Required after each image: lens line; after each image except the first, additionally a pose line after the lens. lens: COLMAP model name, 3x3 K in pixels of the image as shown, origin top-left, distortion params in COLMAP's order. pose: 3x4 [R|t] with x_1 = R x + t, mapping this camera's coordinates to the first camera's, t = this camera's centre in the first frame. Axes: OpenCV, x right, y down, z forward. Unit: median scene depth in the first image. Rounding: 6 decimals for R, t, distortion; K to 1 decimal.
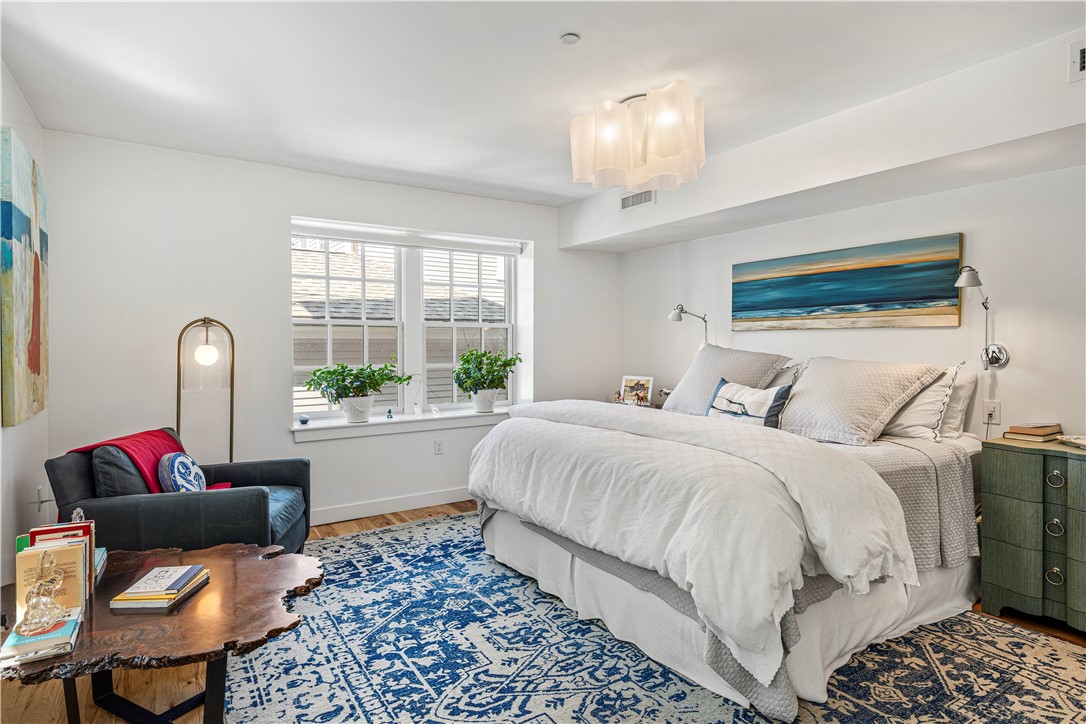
lens RADIAL K [[573.7, 0, 540.4], [0, 573.7, 354.9], [0, 0, 1]] dist [0.011477, -0.005891]
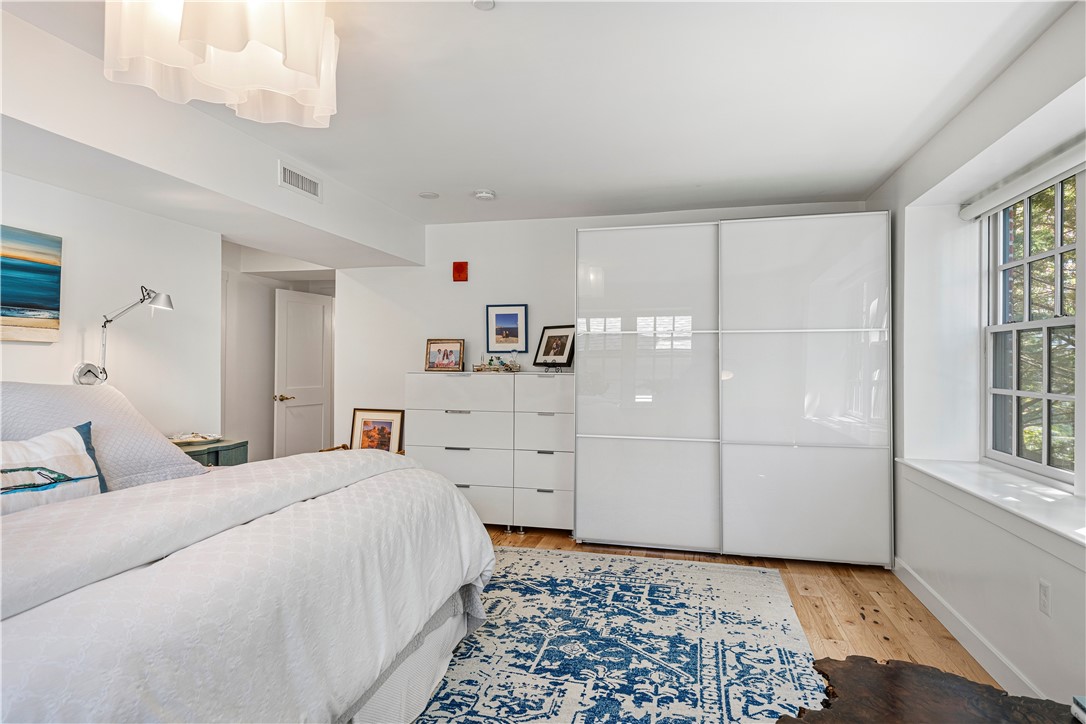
lens RADIAL K [[612.2, 0, 539.5], [0, 612.2, 359.1], [0, 0, 1]] dist [0.001436, -0.000240]
pose [[-0.685458, 0.000387, 0.728112, -0.483806], [0.004384, 0.999984, 0.003596, -0.025785], [-0.728099, 0.005656, -0.685449, 1.153283]]
